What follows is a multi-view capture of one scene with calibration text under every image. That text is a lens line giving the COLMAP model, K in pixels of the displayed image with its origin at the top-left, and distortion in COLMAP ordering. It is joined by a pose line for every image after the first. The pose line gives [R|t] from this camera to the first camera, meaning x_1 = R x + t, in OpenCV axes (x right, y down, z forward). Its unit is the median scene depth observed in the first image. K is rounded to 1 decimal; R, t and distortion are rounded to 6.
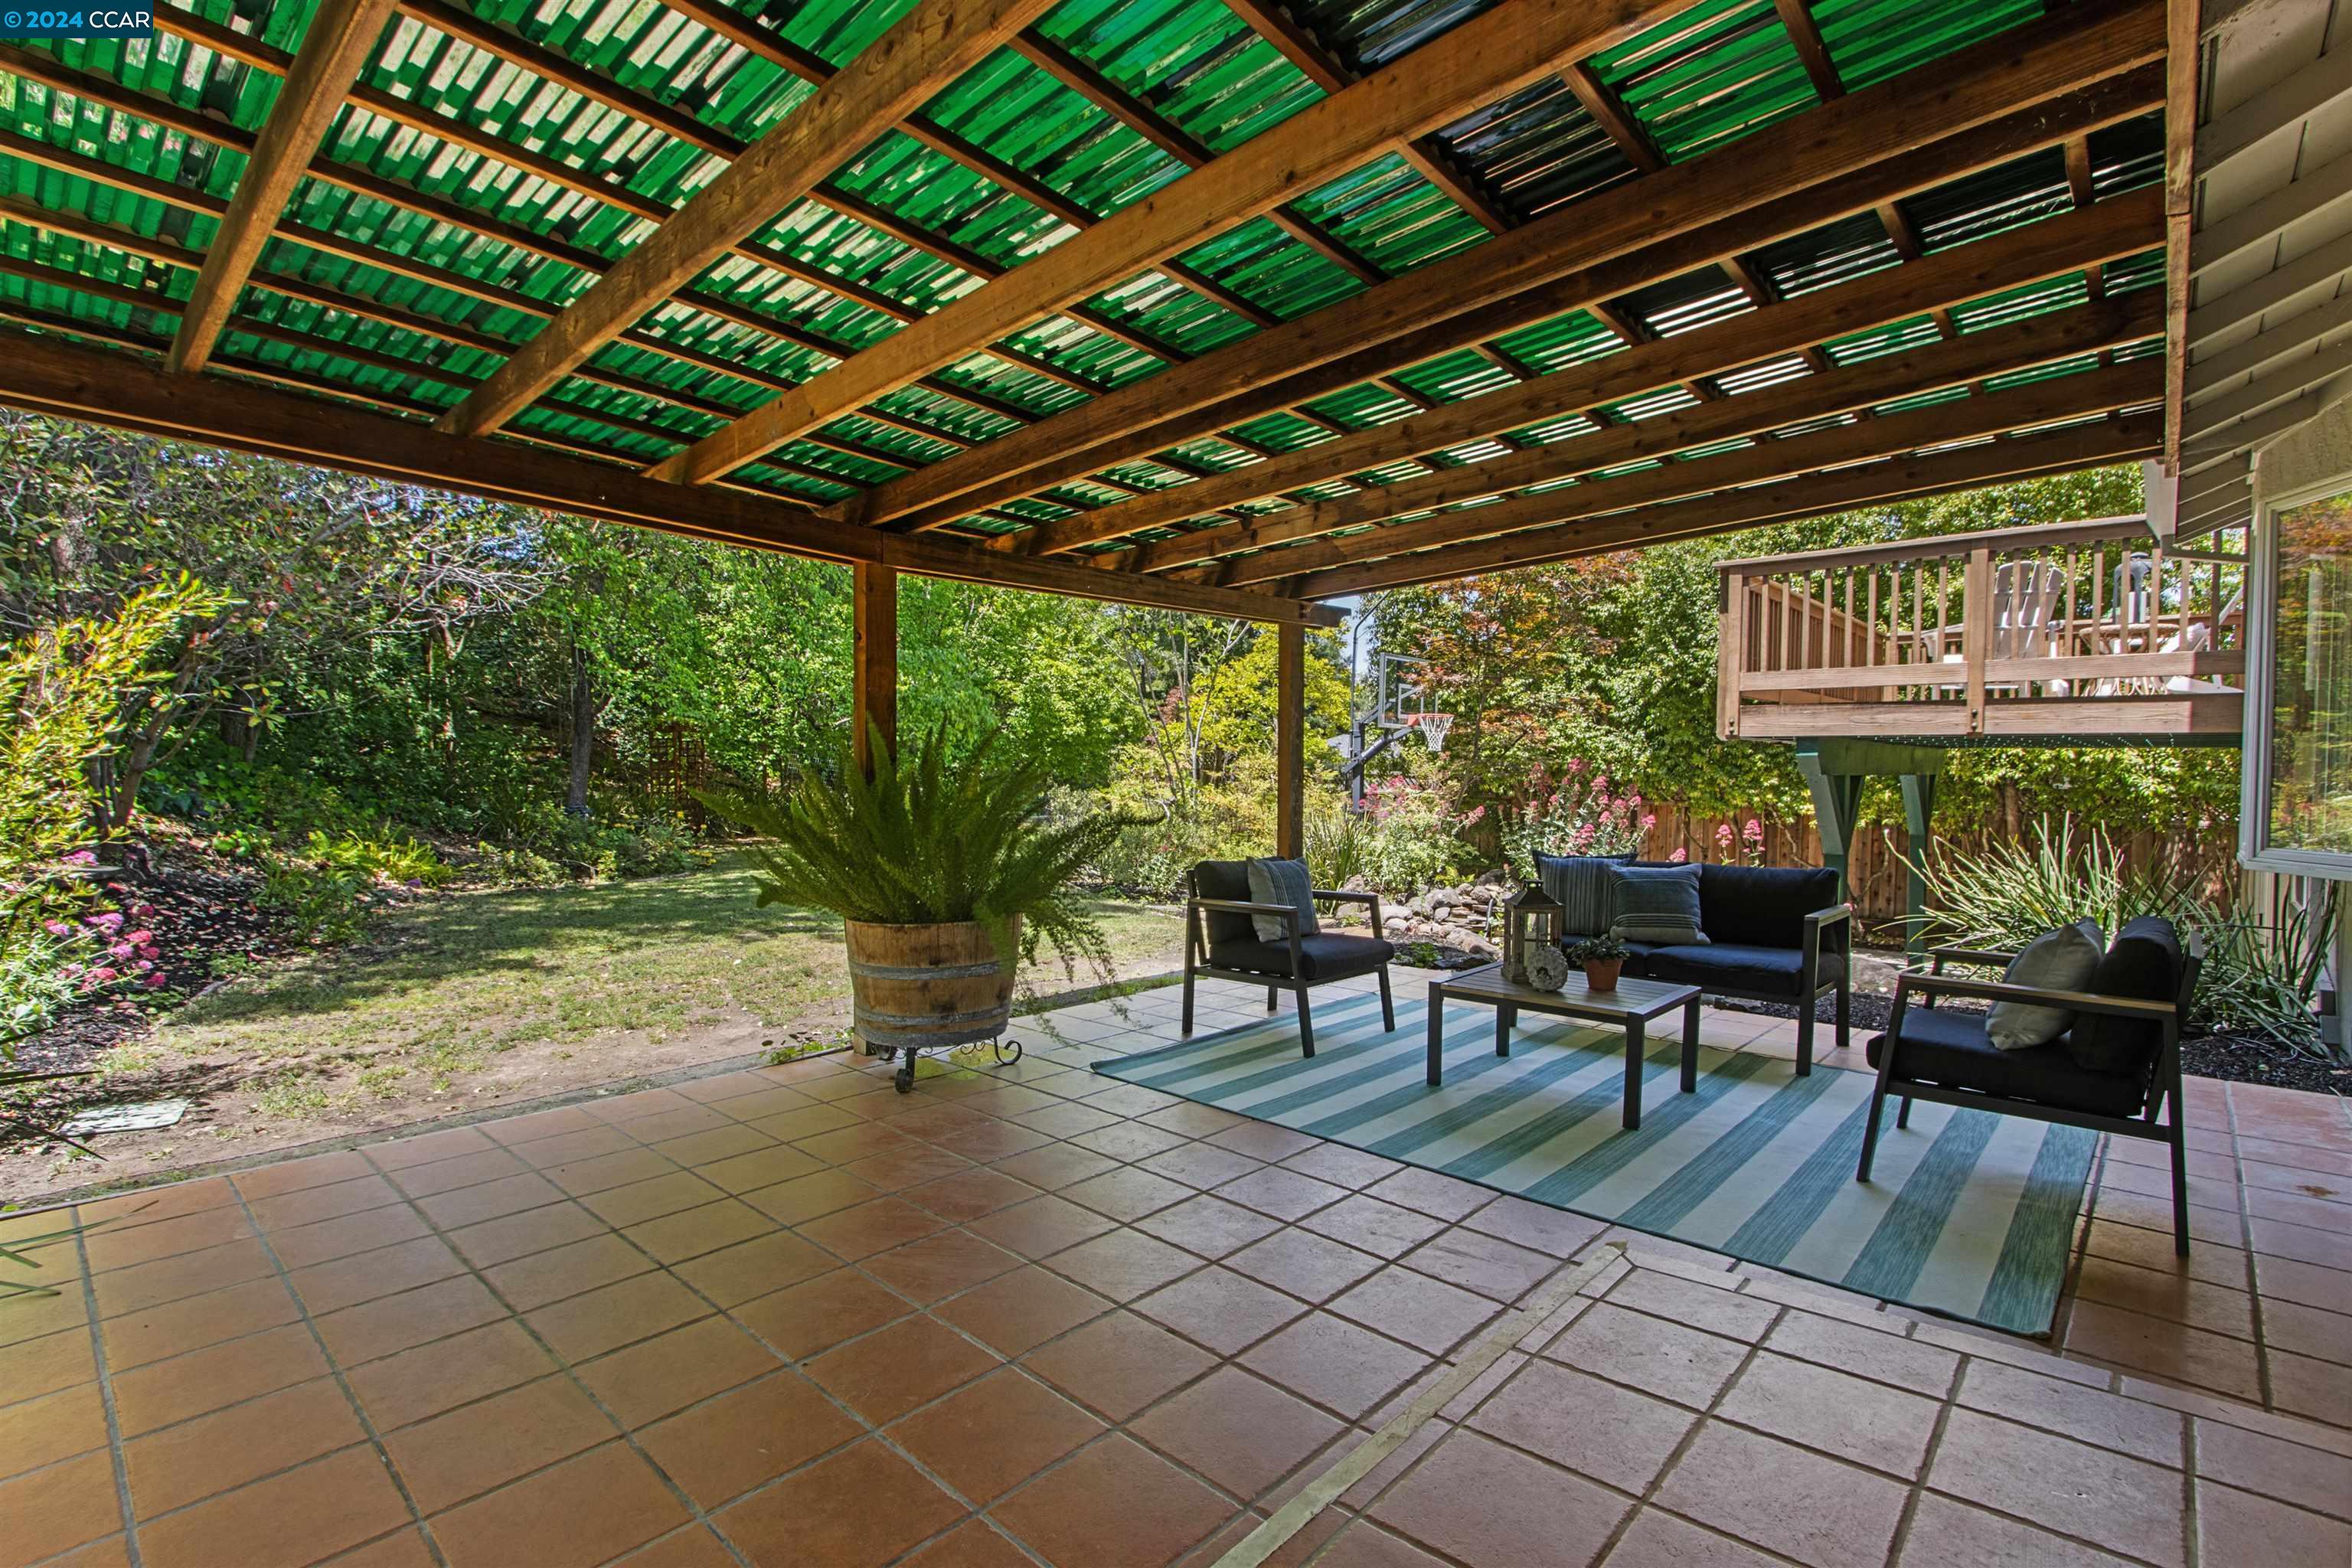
lens RADIAL K [[1077.2, 0, 1182.5], [0, 1077.2, 785.0], [0, 0, 1]] dist [0.005206, 0.000348]
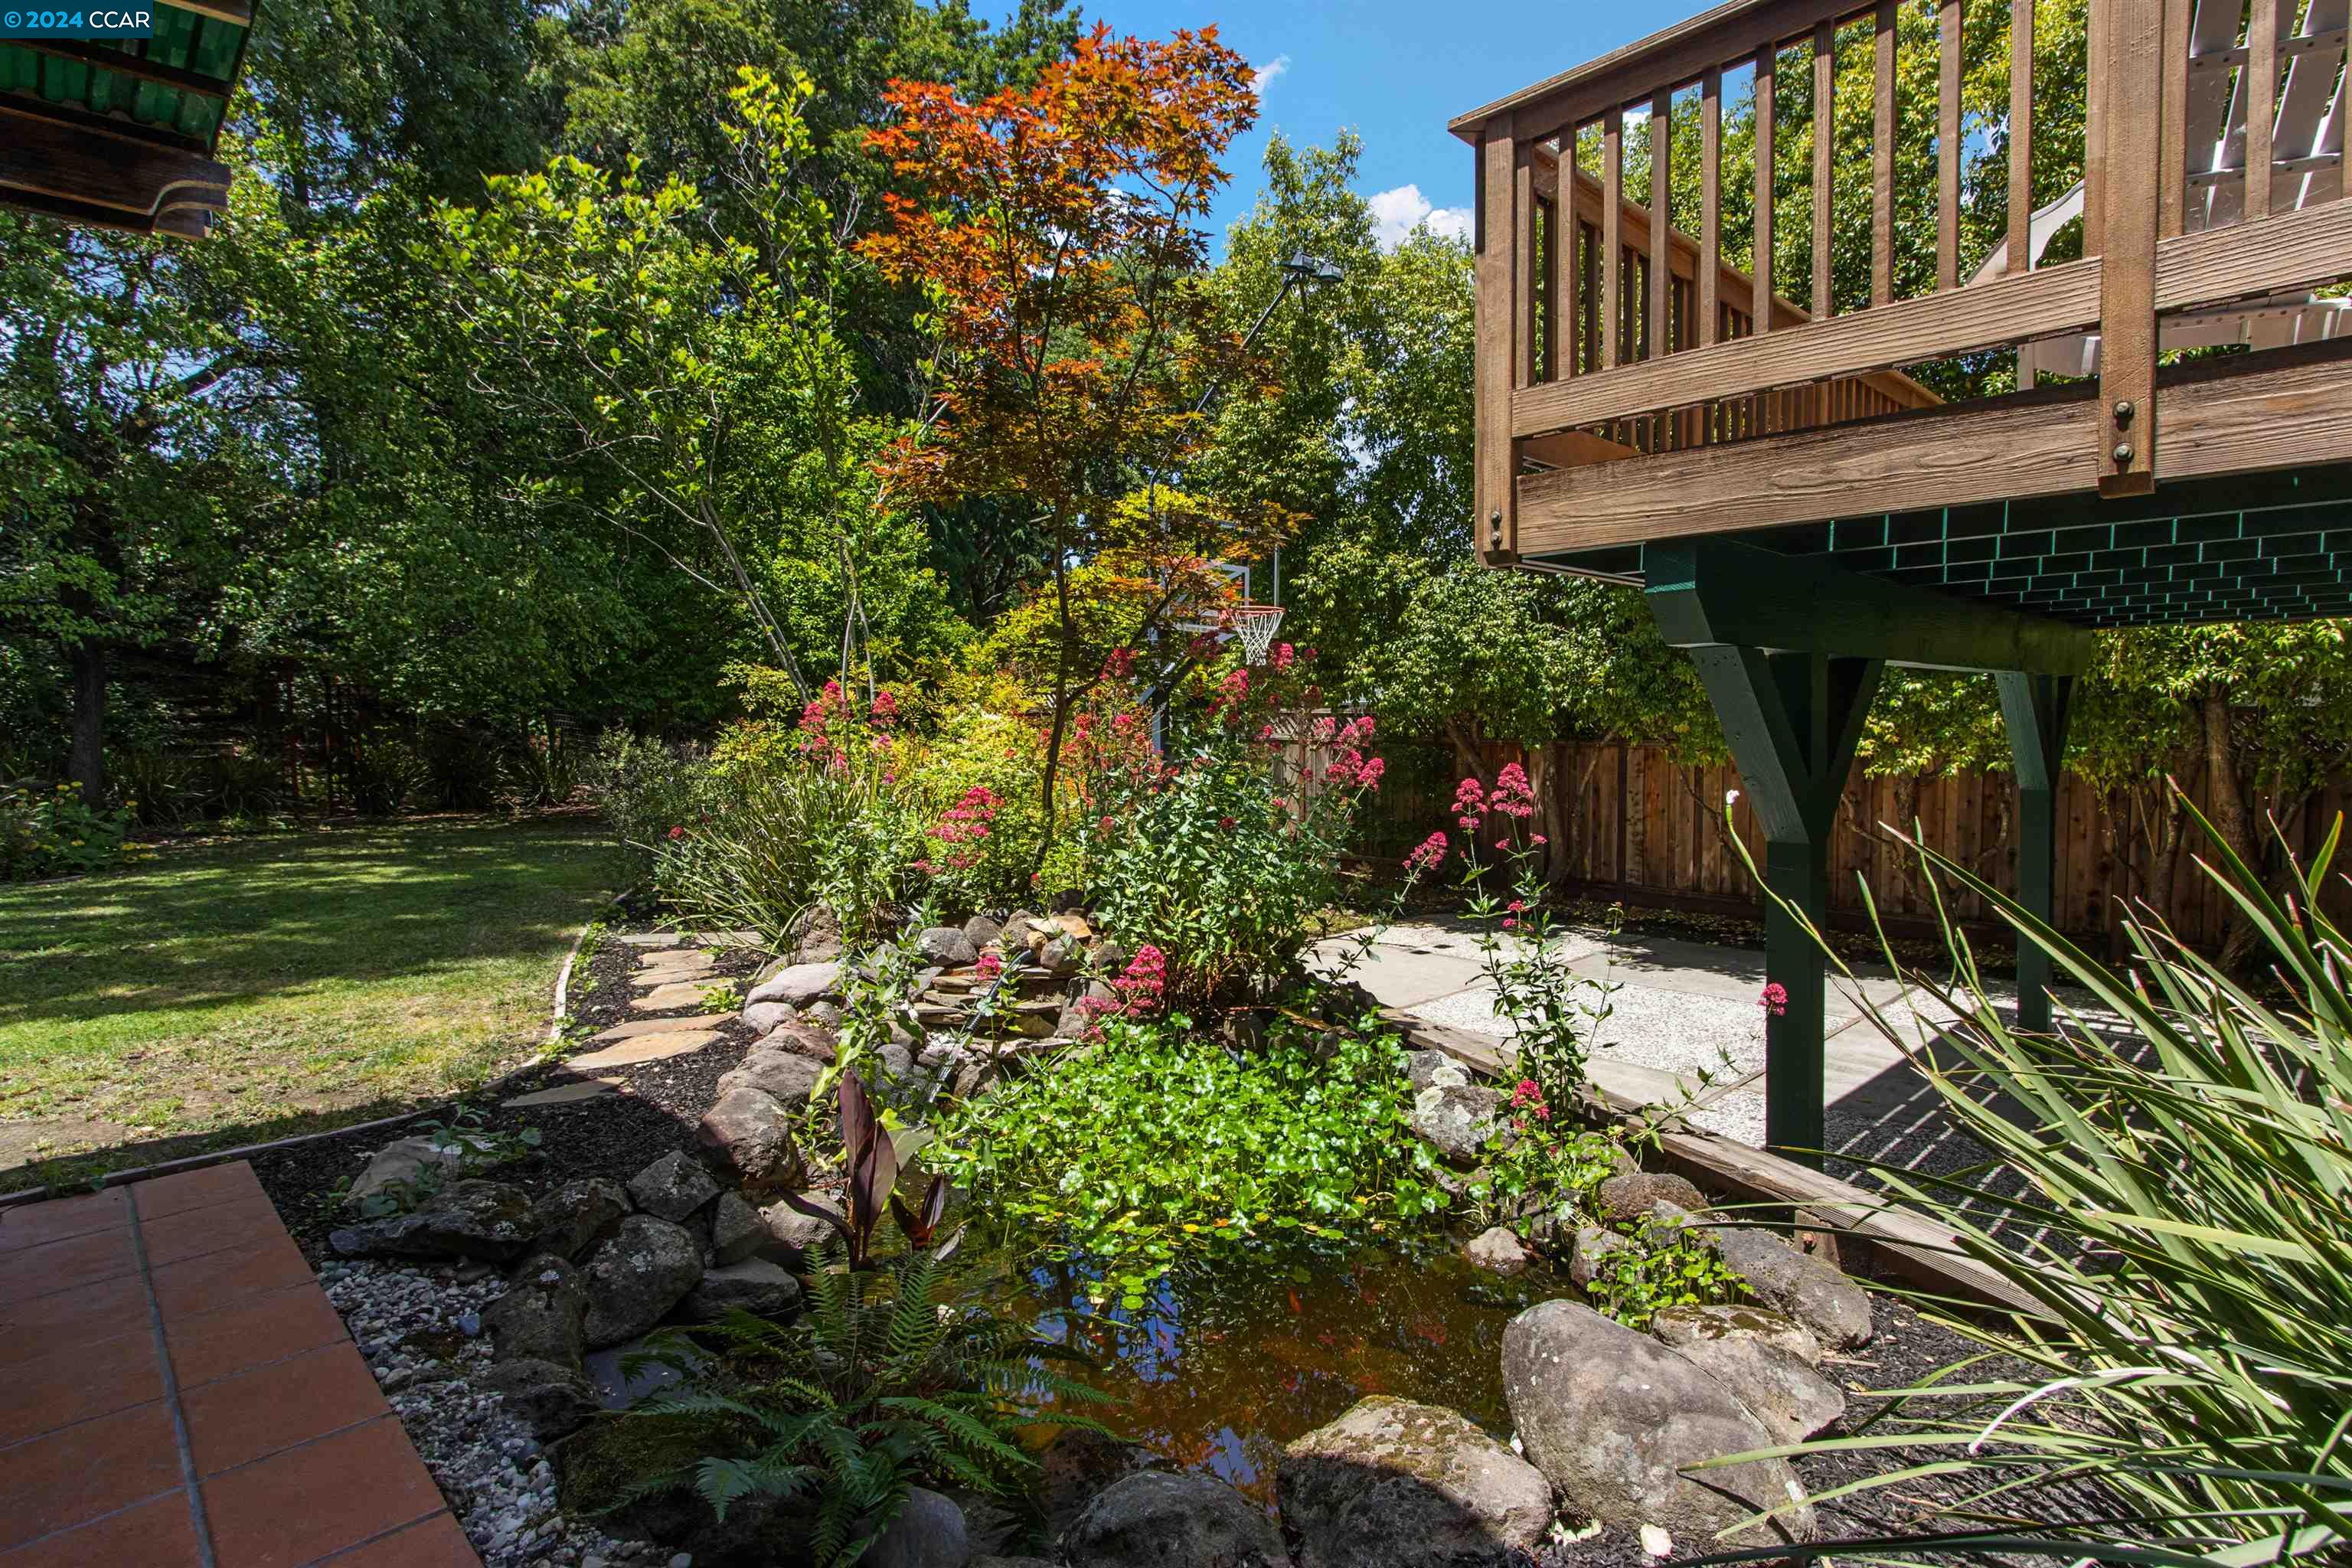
lens RADIAL K [[1190.6, 0, 1176.5], [0, 1190.6, 757.7], [0, 0, 1]] dist [0.000494, -0.000595]
pose [[0.998105, -0.017097, -0.059119, 0.269219], [0.017876, 0.999760, 0.012686, 0.014447], [0.058888, -0.013719, 0.998170, 0.359337]]
